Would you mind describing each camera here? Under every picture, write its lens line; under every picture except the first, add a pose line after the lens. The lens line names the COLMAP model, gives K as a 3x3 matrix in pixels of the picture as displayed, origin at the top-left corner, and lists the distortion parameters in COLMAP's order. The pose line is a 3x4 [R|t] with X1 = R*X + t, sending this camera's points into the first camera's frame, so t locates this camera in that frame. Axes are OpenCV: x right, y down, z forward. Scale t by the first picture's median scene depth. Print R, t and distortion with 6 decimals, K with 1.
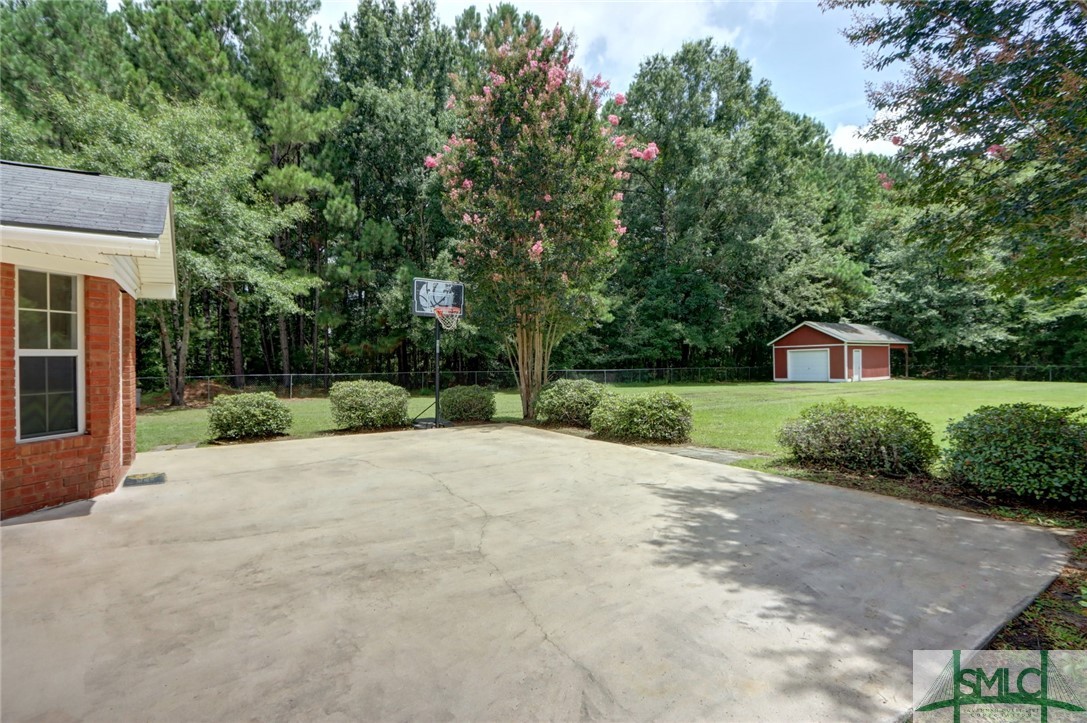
lens RADIAL K [[504.8, 0, 536.7], [0, 504.8, 361.3], [0, 0, 1]] dist [-0.000348, 0.000310]
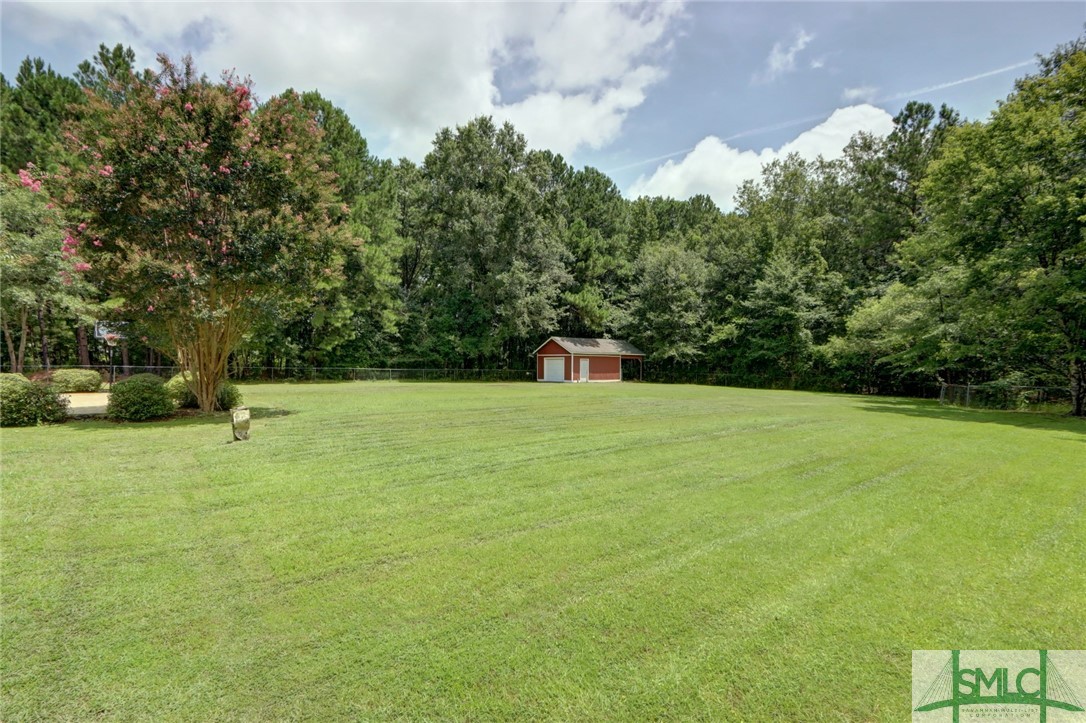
lens RADIAL K [[504.3, 0, 520.2], [0, 504.3, 361.8], [0, 0, 1]] dist [-0.000348, 0.000310]
pose [[0.997176, 0.026302, 0.070336, 0.353520], [-0.026357, 0.999653, -0.000157, -0.010072], [-0.070316, -0.001697, 0.997523, -0.312500]]
